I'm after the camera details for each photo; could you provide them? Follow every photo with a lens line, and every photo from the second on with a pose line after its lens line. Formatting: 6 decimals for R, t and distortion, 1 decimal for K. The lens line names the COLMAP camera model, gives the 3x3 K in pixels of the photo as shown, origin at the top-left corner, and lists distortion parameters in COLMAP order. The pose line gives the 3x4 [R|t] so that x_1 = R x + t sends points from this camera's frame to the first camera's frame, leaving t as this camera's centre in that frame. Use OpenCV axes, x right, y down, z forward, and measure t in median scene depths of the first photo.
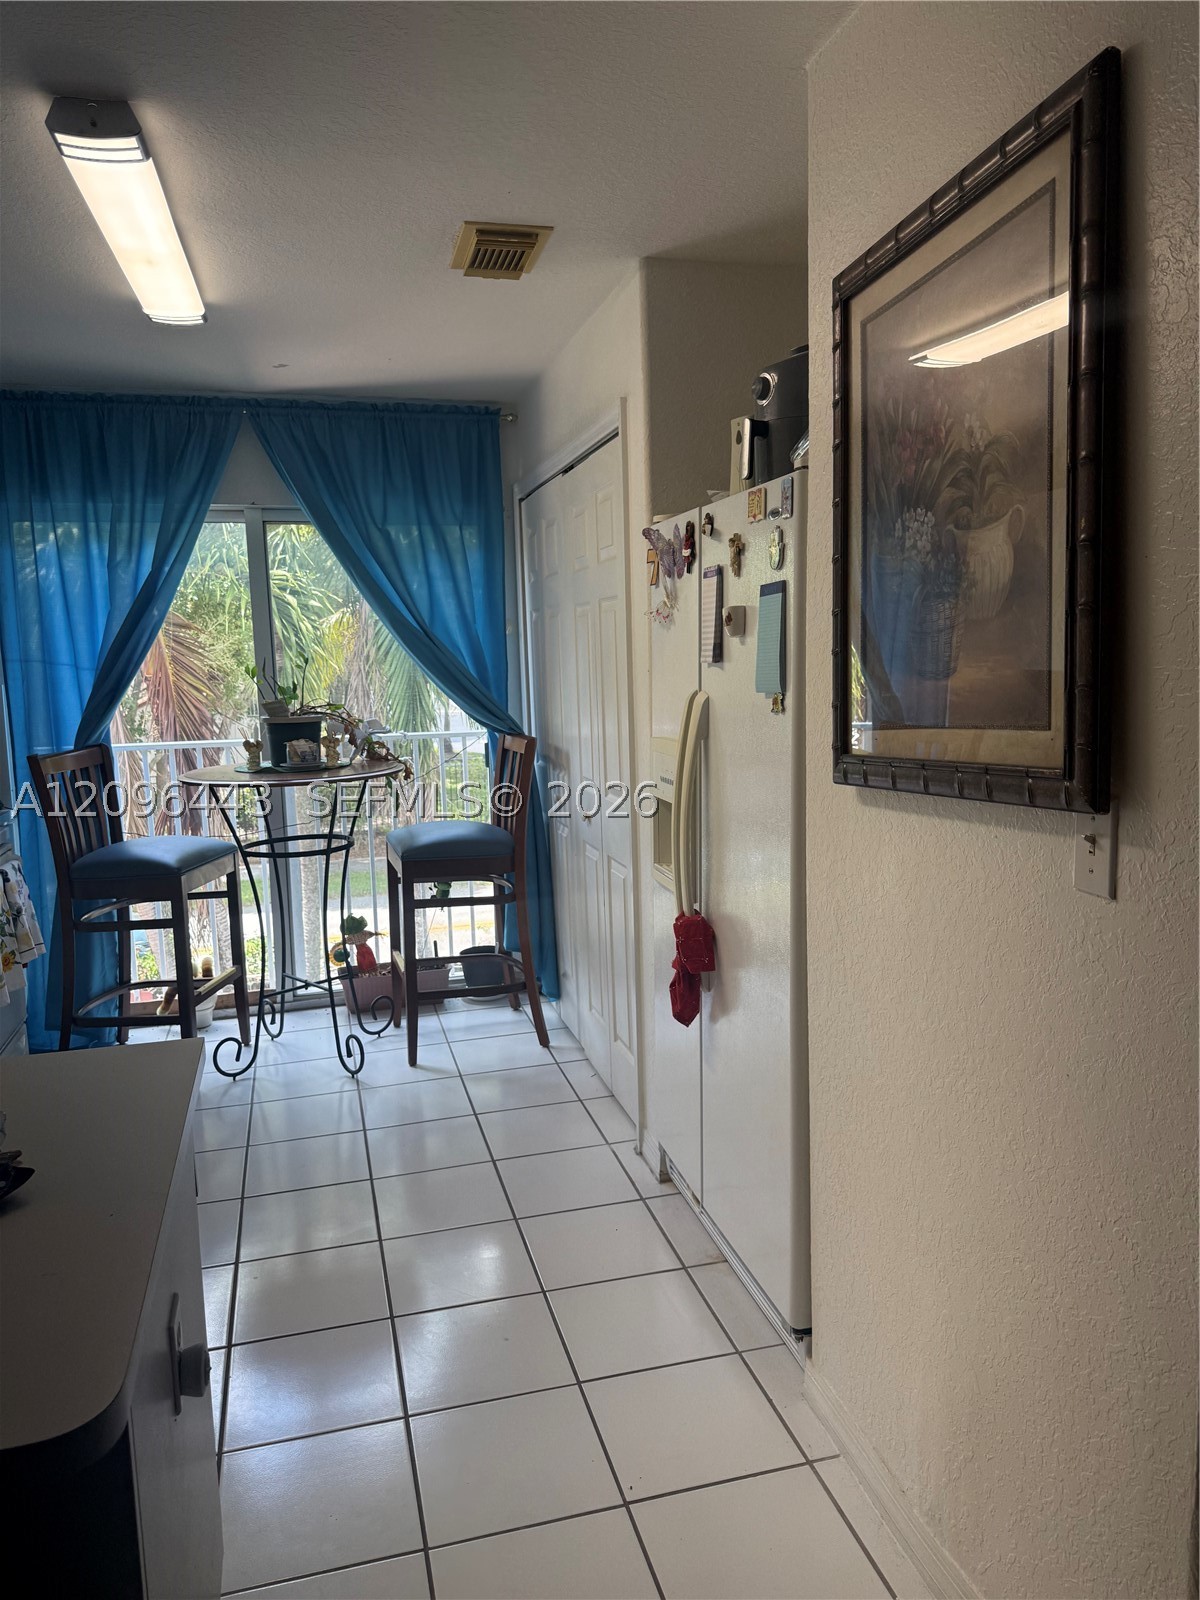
lens RADIAL K [[1106.4, 0, 600.0], [0, 1106.4, 800.0], [0, 0, 1]] dist [0.007792, -0.060852]
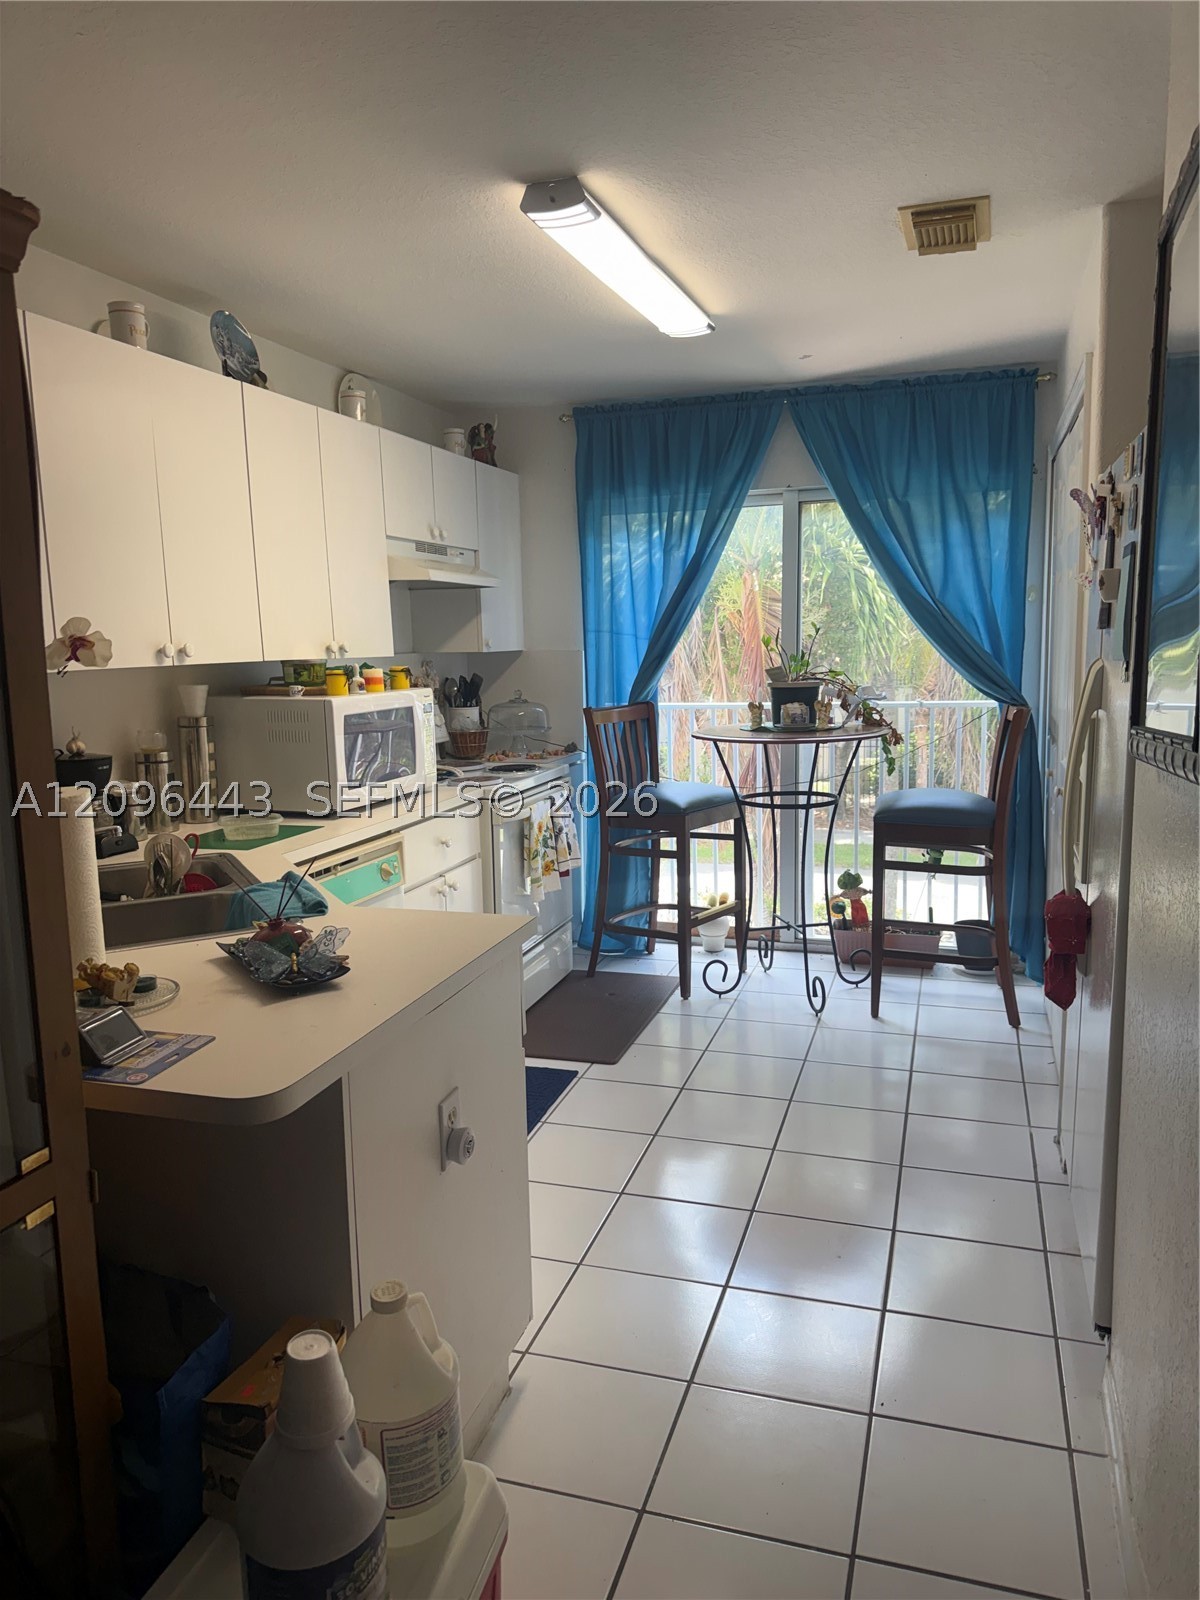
lens RADIAL K [[1110.7, 0, 599.0], [0, 1110.7, 835.7], [0, 0, 1]] dist [0.006967, -0.127969]
pose [[0.814093, 0.102360, -0.571642, 0.203946], [-0.070722, 0.994492, 0.077360, 0.004644], [0.576412, -0.022551, 0.816848, -0.012983]]
